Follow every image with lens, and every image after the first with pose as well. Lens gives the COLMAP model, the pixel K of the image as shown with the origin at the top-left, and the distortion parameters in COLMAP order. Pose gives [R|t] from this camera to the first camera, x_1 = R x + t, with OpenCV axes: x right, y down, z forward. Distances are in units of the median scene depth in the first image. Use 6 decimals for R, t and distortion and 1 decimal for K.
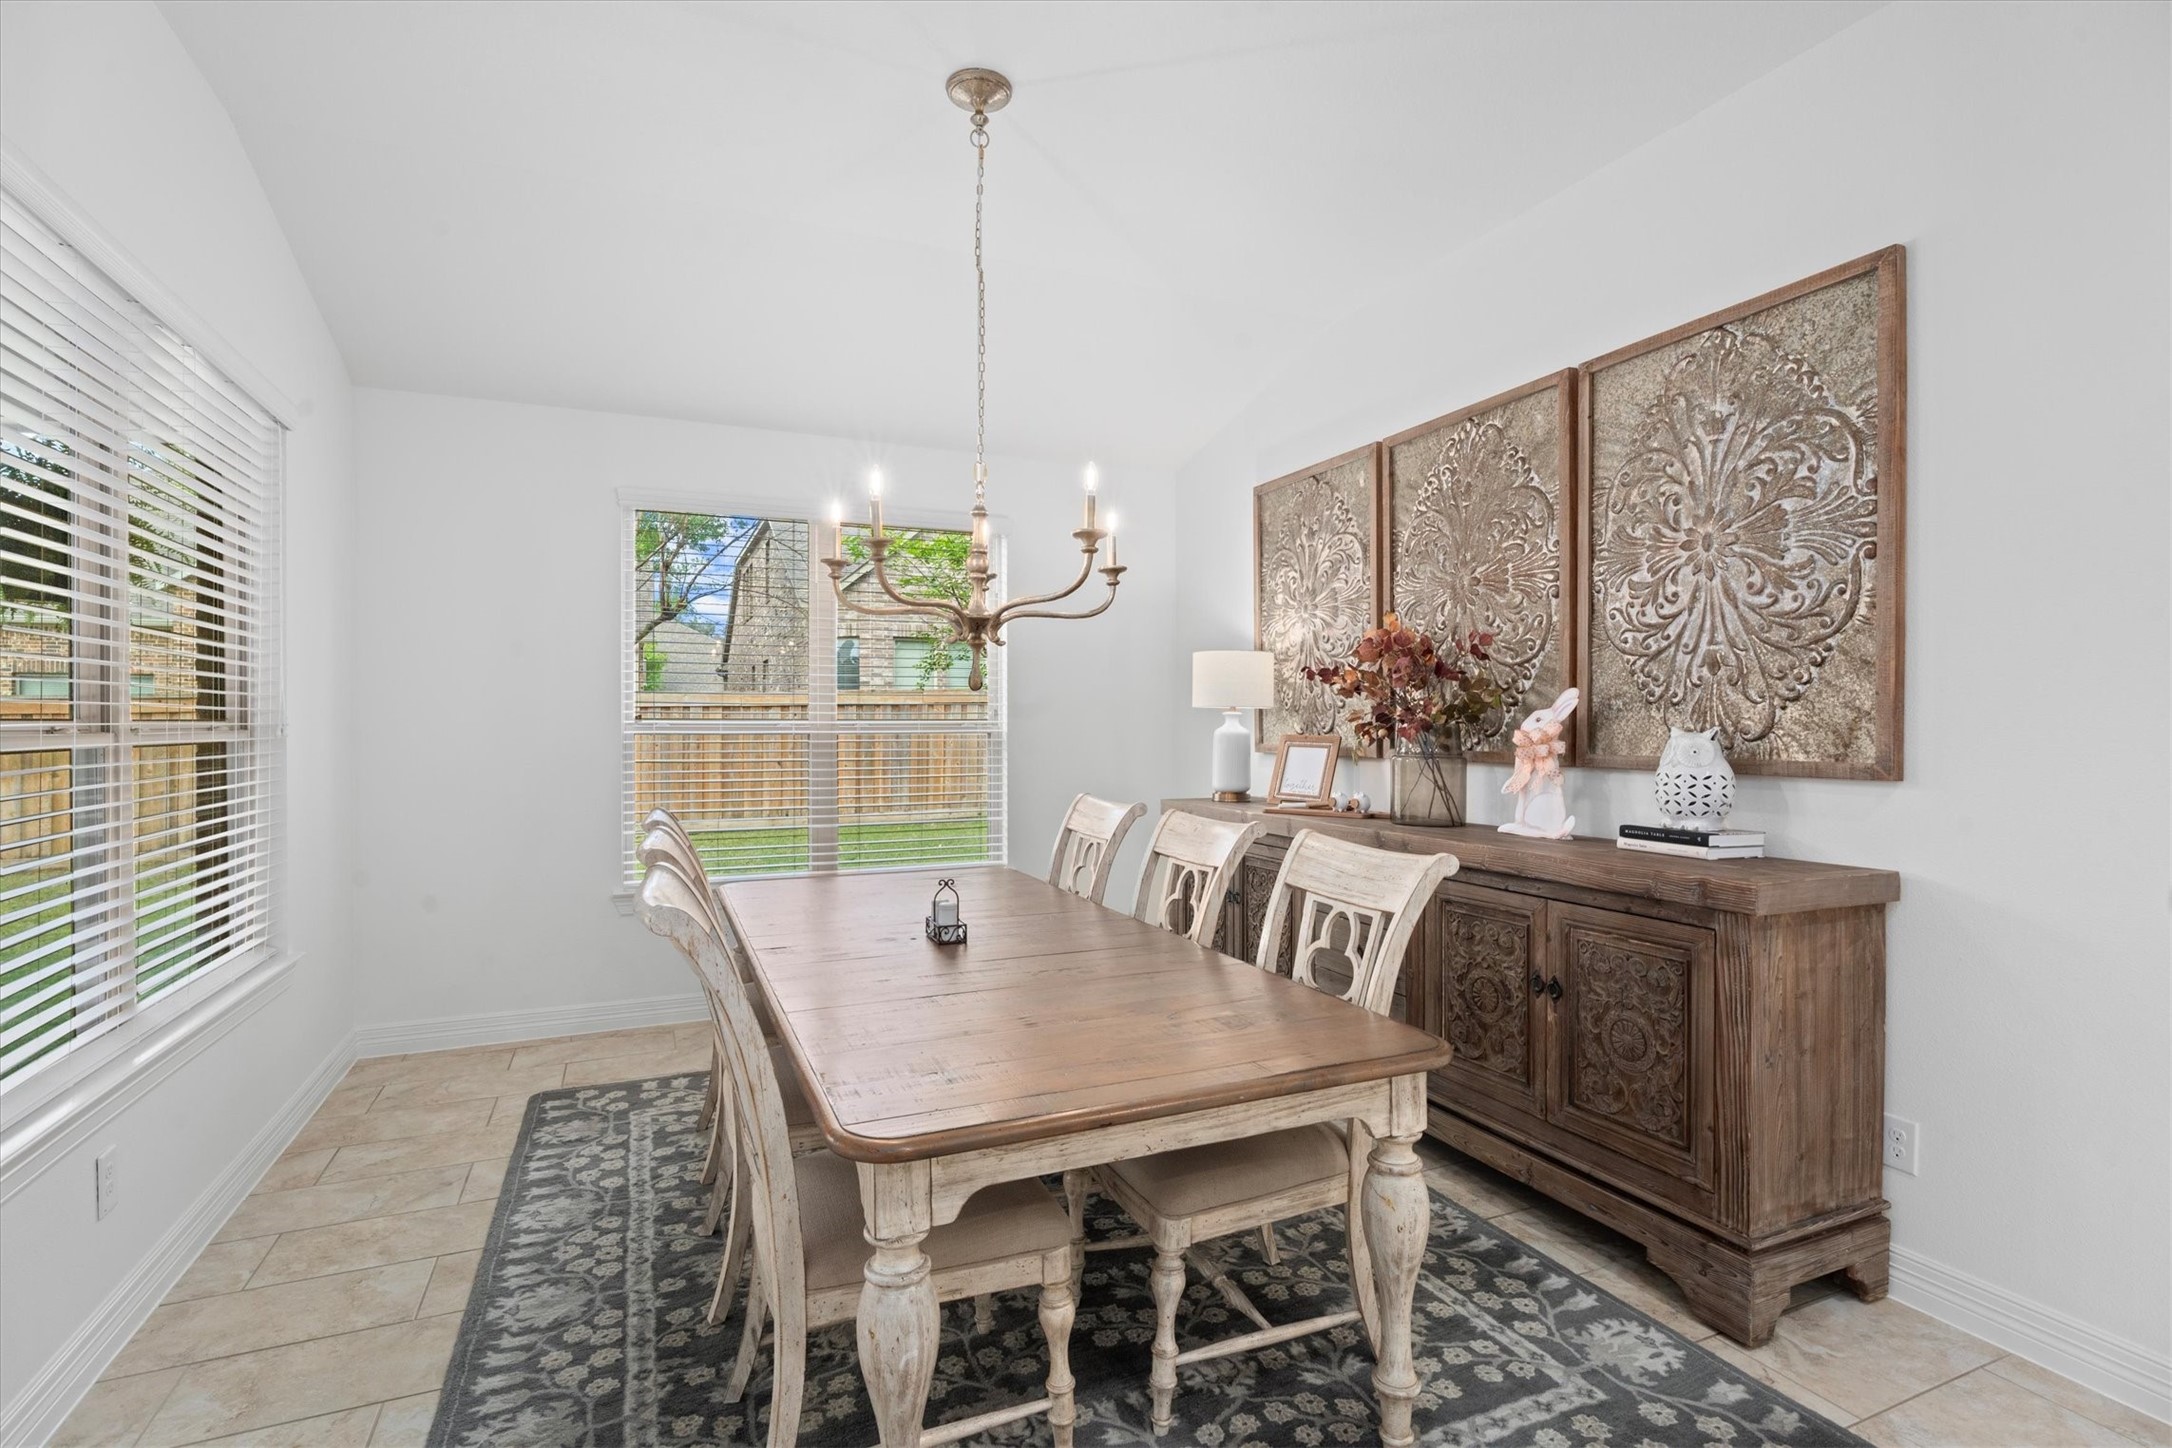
lens RADIAL K [[1019.8, 0, 1086.7], [0, 1019.8, 725.9], [0, 0, 1]] dist [-0.002280, 0.000293]
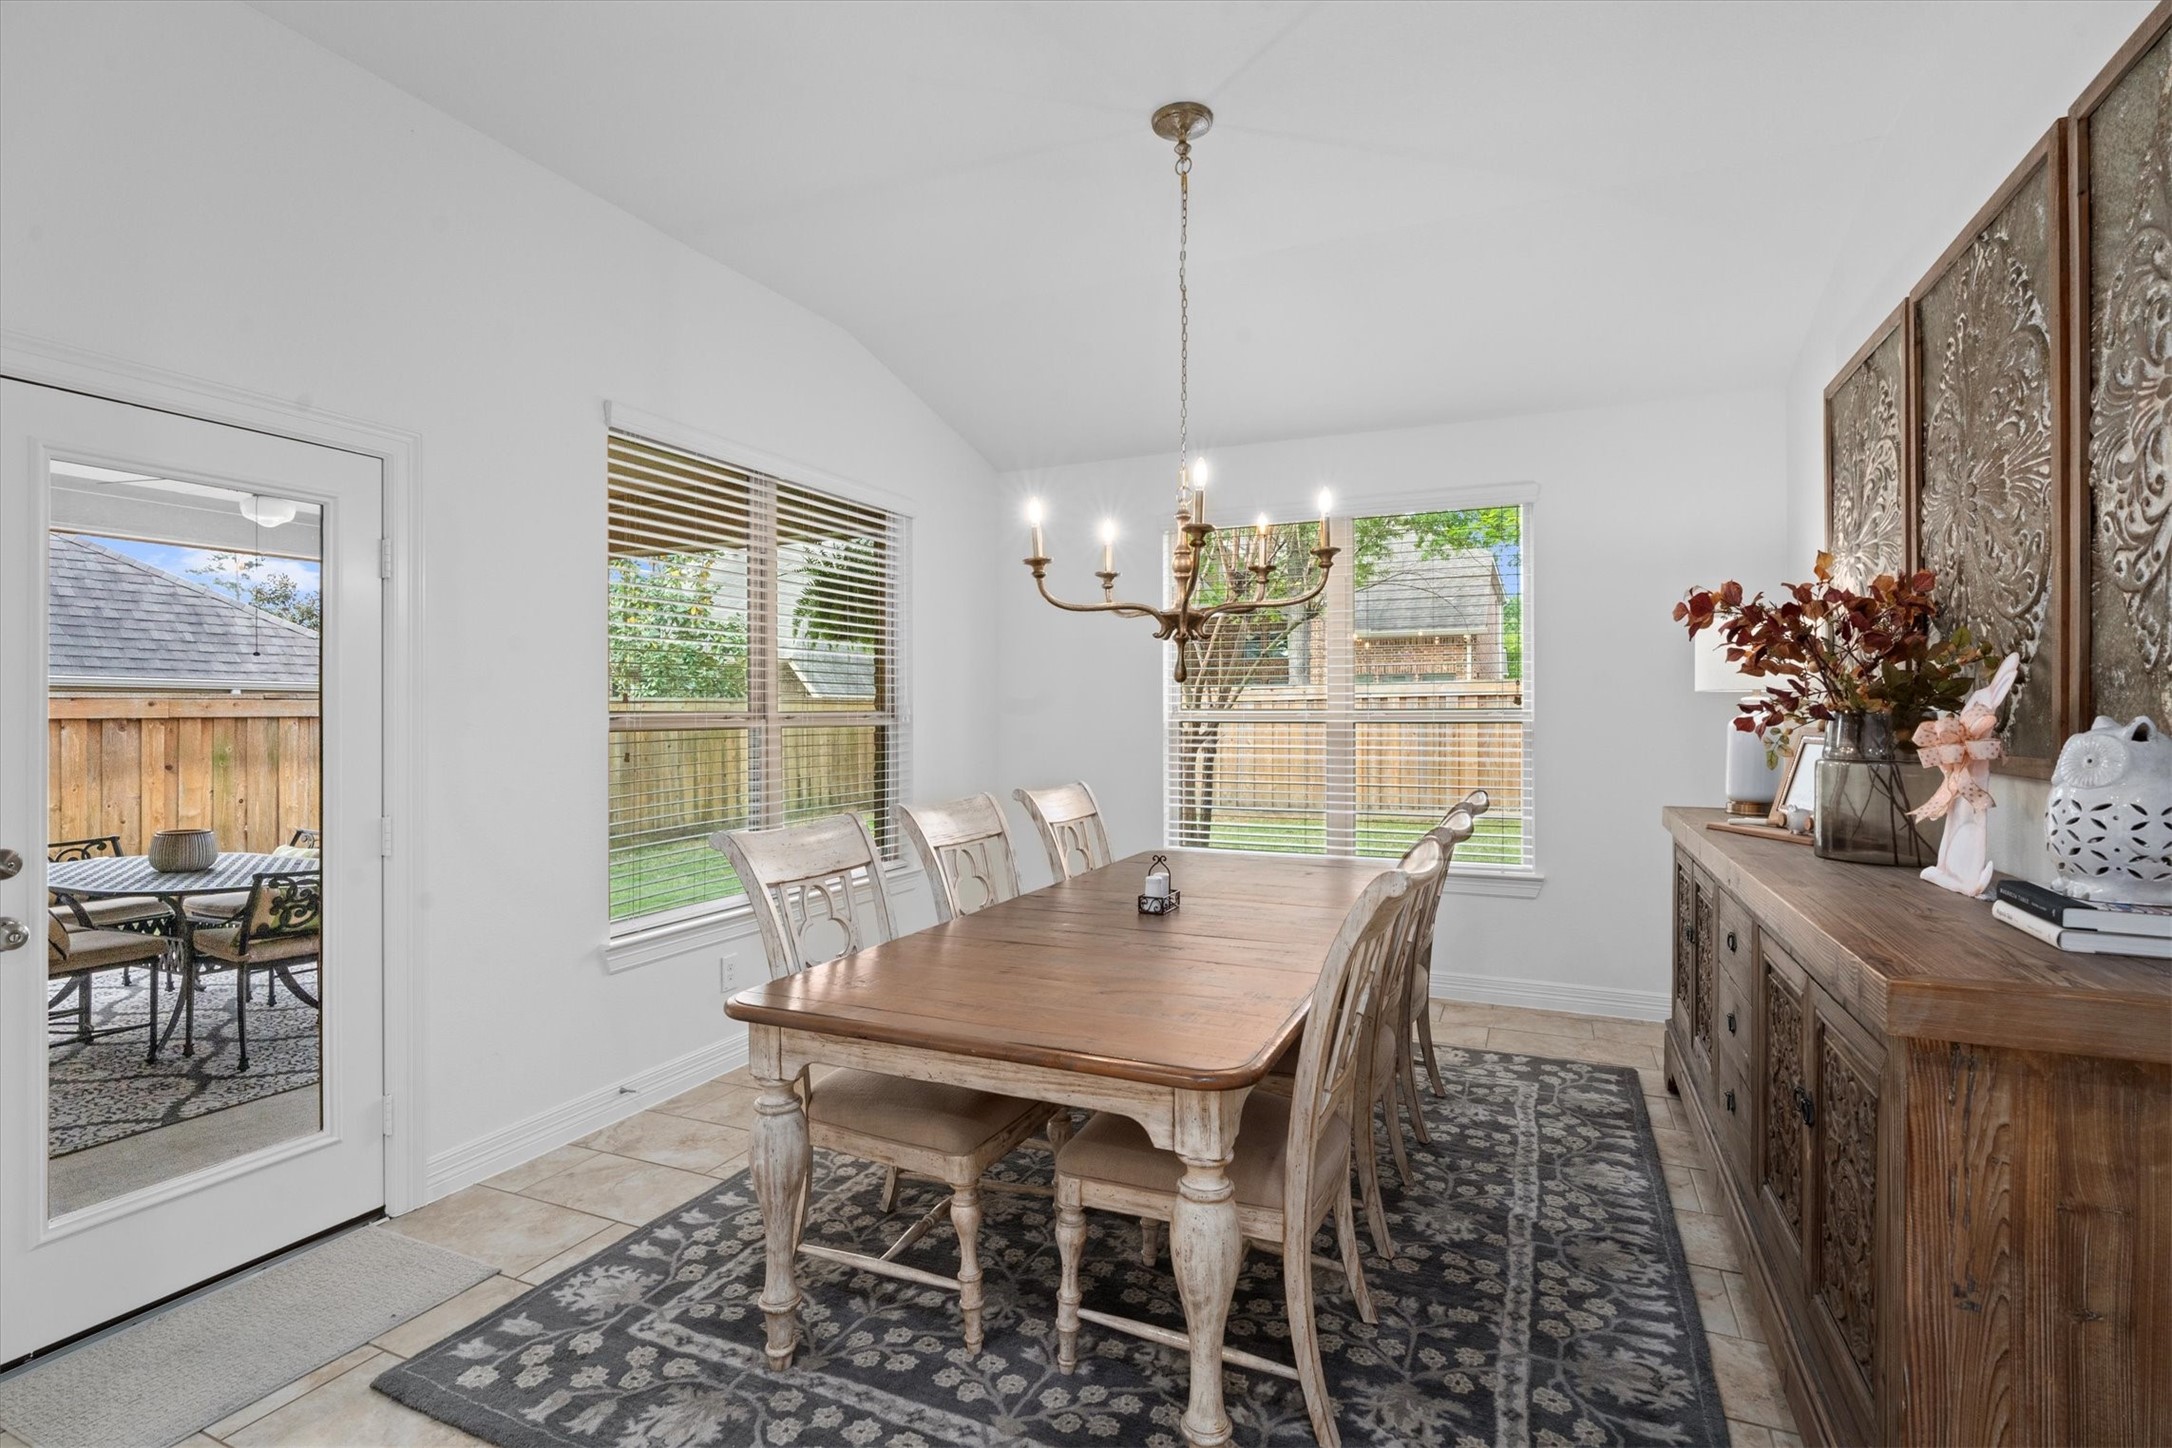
lens RADIAL K [[1019.8, 0, 1072.7], [0, 1019.8, 712.9], [0, 0, 1]] dist [-0.002280, 0.000293]
pose [[0.675454, -0.001611, -0.737401, 0.576031], [0.000121, 0.999998, -0.002074, -0.000077], [0.737403, 0.001312, 0.675452, 0.183287]]
